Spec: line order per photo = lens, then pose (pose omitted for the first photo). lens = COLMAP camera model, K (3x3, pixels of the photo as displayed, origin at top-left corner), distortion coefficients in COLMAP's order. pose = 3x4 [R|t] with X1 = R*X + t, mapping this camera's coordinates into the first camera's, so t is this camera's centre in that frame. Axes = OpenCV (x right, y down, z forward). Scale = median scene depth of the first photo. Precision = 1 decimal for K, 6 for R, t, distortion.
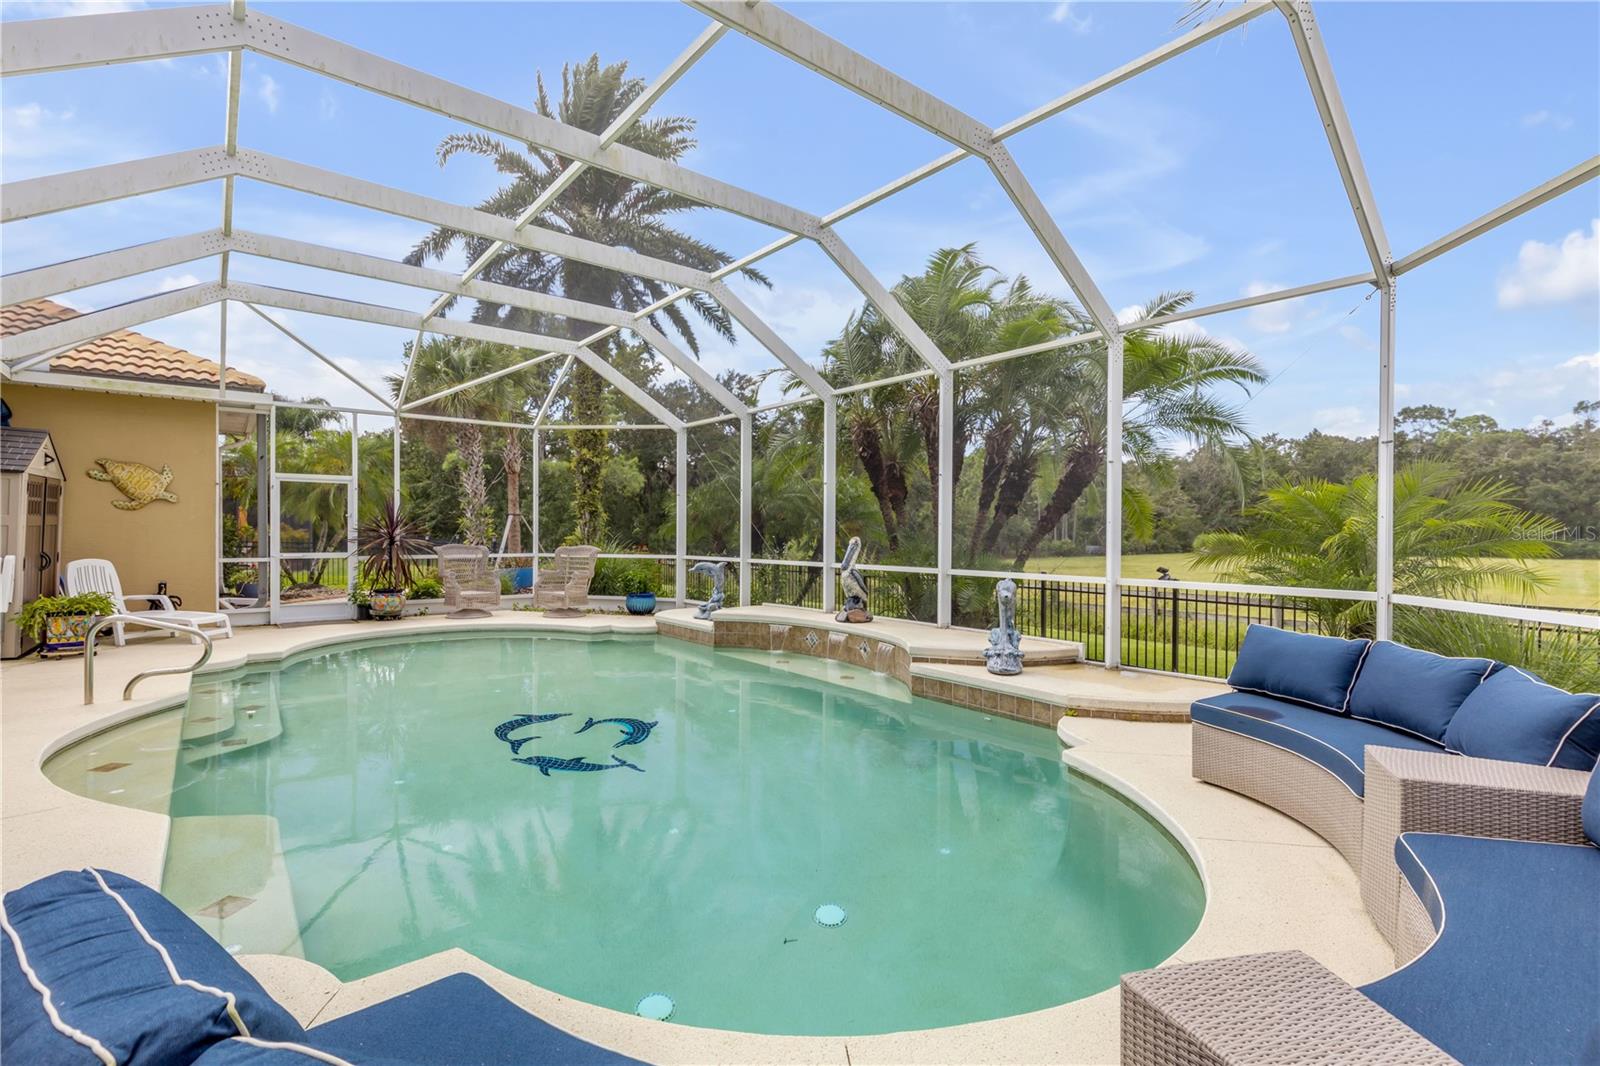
lens RADIAL K [[722.4, 0, 791.0], [0, 722.4, 535.3], [0, 0, 1]] dist [0.002845, -0.001790]
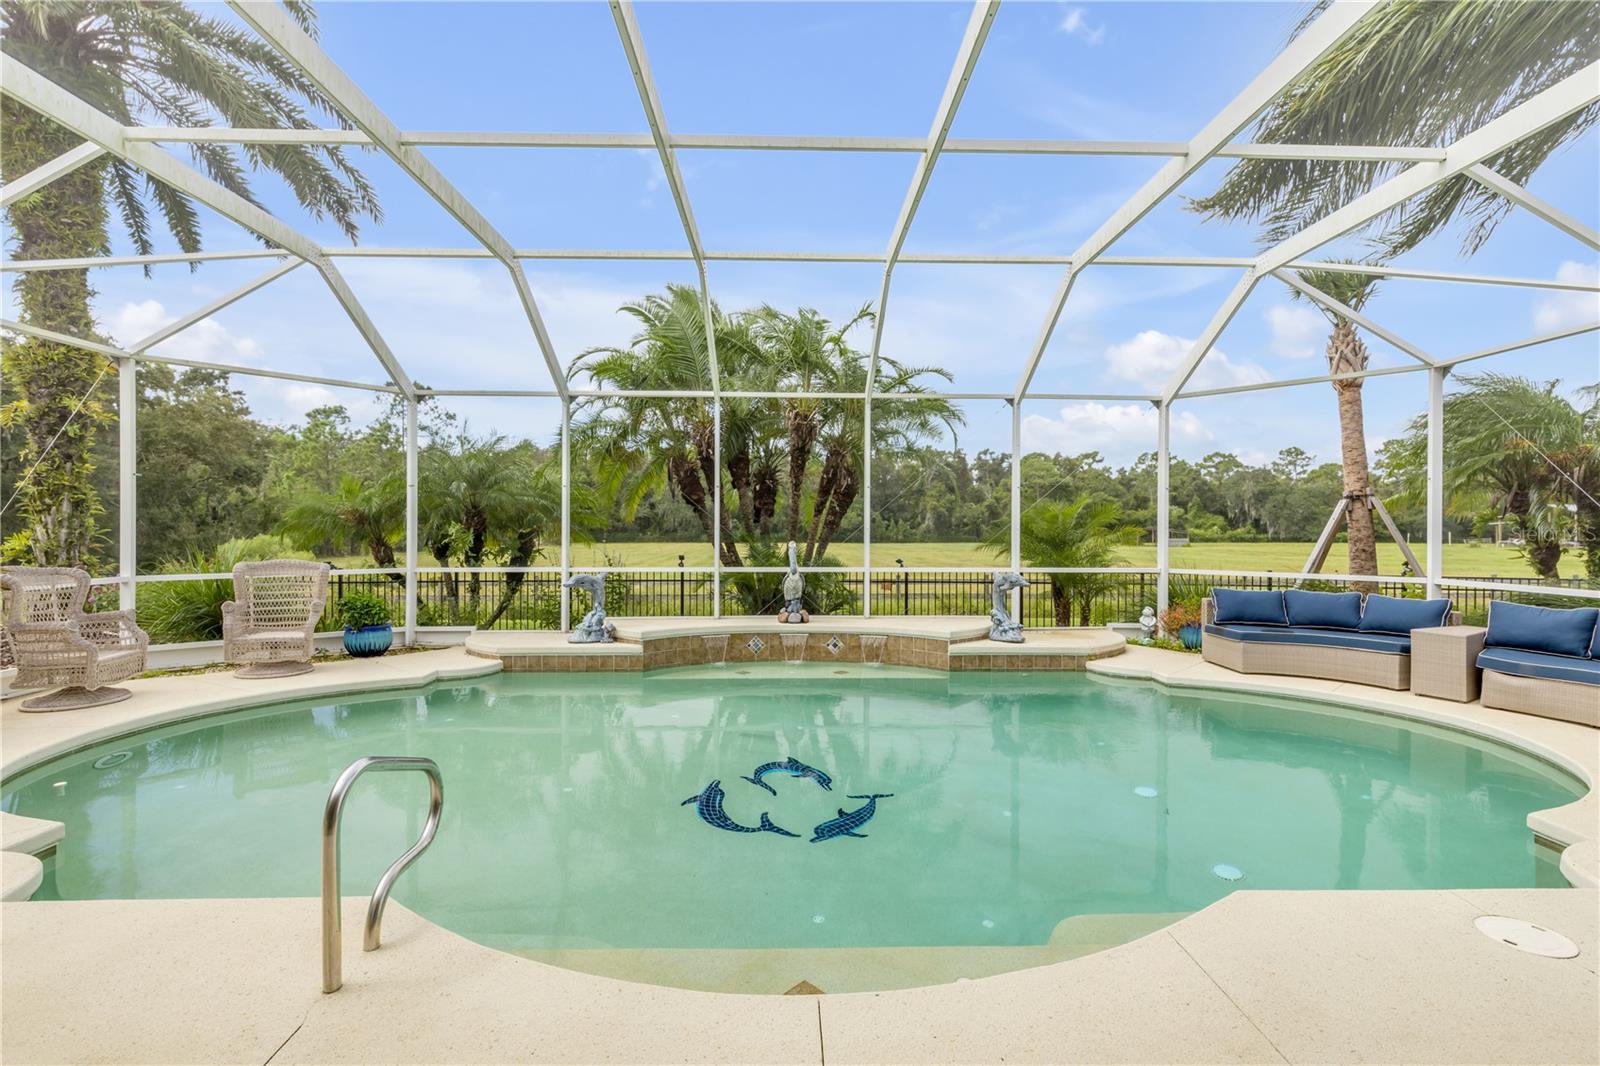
lens RADIAL K [[722.4, 0, 795.1], [0, 722.4, 531.7], [0, 0, 1]] dist [0.002845, -0.001790]
pose [[0.613892, -0.009122, 0.789337, -0.674652], [0.004412, 0.999957, 0.008124, -0.018601], [-0.789378, -0.001504, 0.613906, 0.324657]]
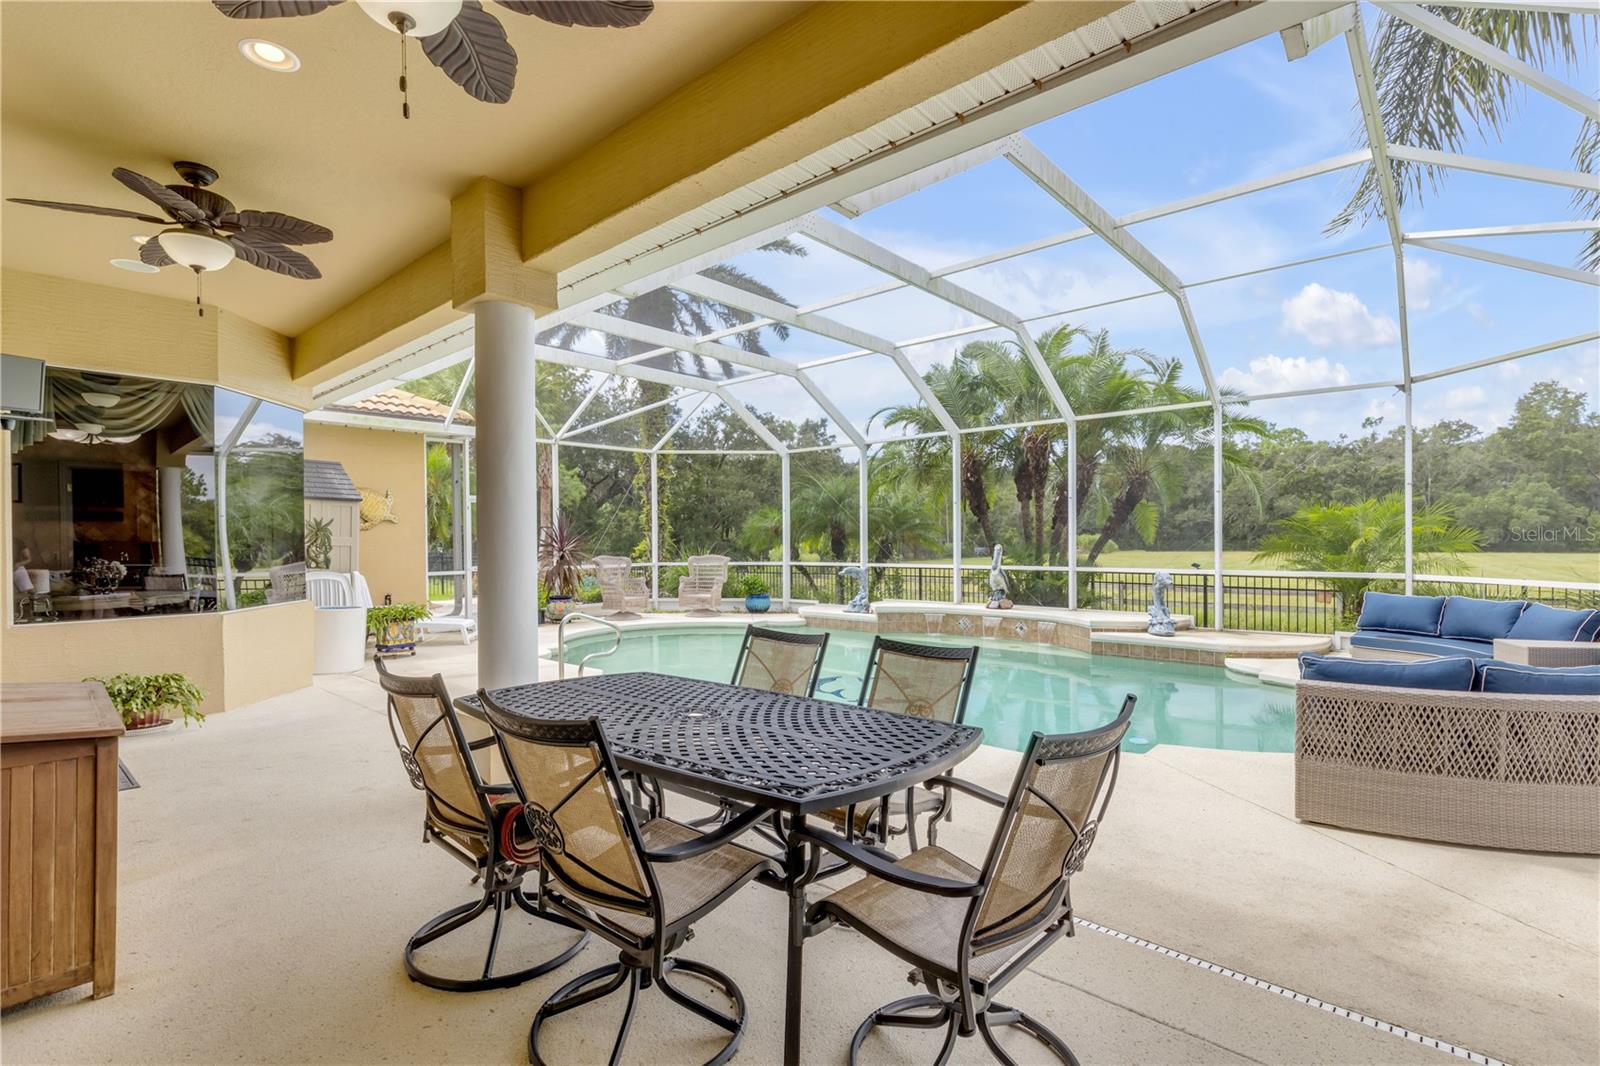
lens RADIAL K [[722.4, 0, 790.8], [0, 722.4, 538.9], [0, 0, 1]] dist [0.002845, -0.001790]
pose [[0.987192, -0.015163, 0.158815, -0.453442], [0.015581, 0.999878, -0.001387, -0.010603], [-0.158775, 0.003844, 0.987307, -0.221210]]
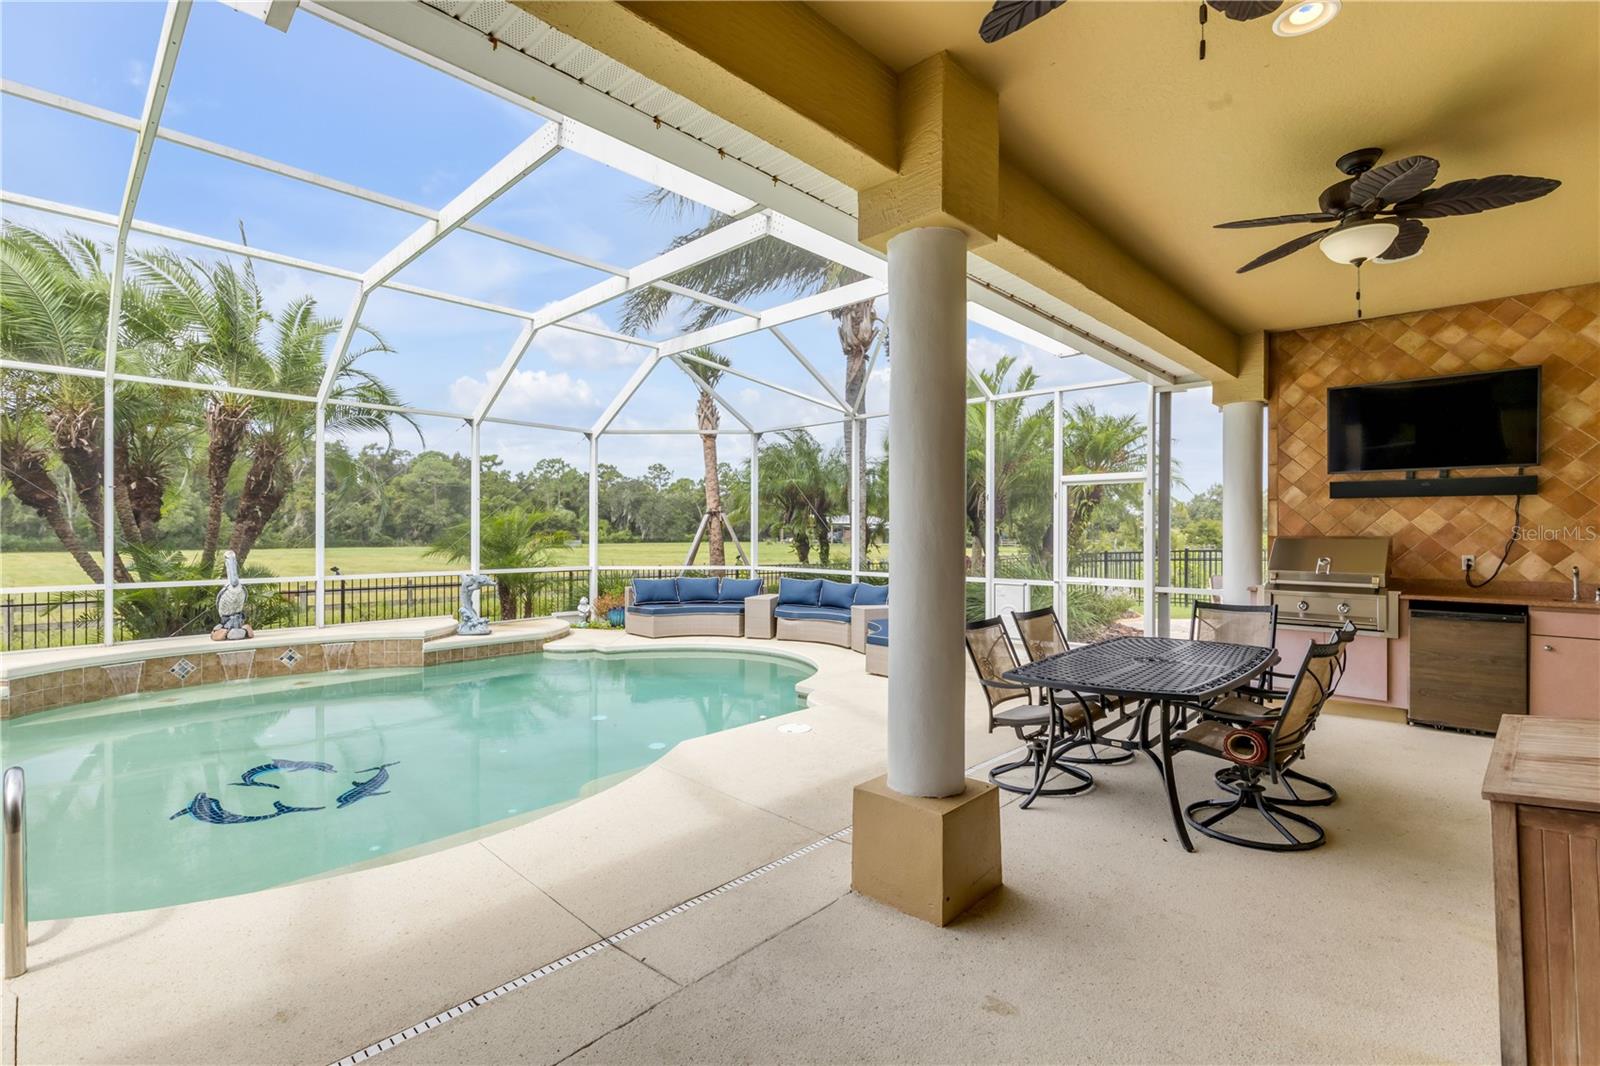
lens RADIAL K [[722.4, 0, 795.4], [0, 722.4, 532.6], [0, 0, 1]] dist [0.002845, -0.001790]
pose [[-0.129530, -0.008189, 0.991542, -0.878042], [0.001404, 0.999963, 0.008442, -0.026387], [-0.991575, 0.002486, -0.129514, 0.349957]]
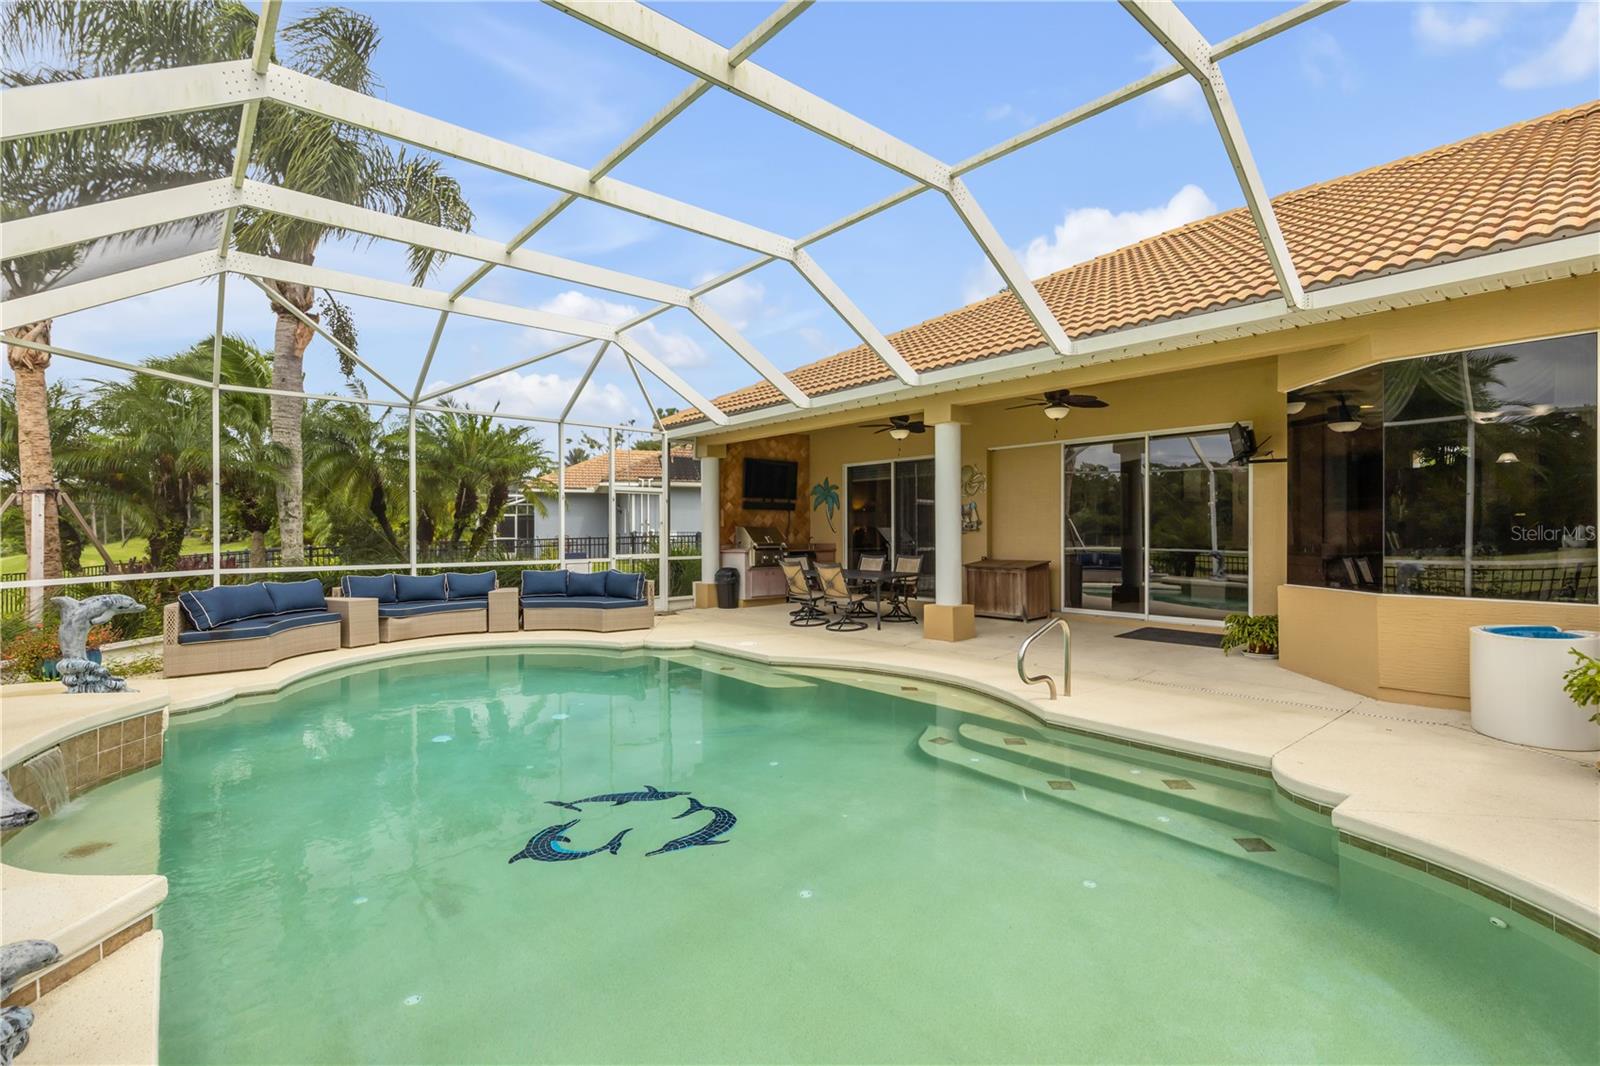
lens RADIAL K [[722.4, 0, 796.3], [0, 722.4, 529.9], [0, 0, 1]] dist [0.002845, -0.001790]
pose [[-0.999140, -0.003514, -0.041310, -0.307769], [-0.003546, 0.999993, 0.000713, -0.010682], [0.041307, 0.000858, -0.999146, 1.235619]]
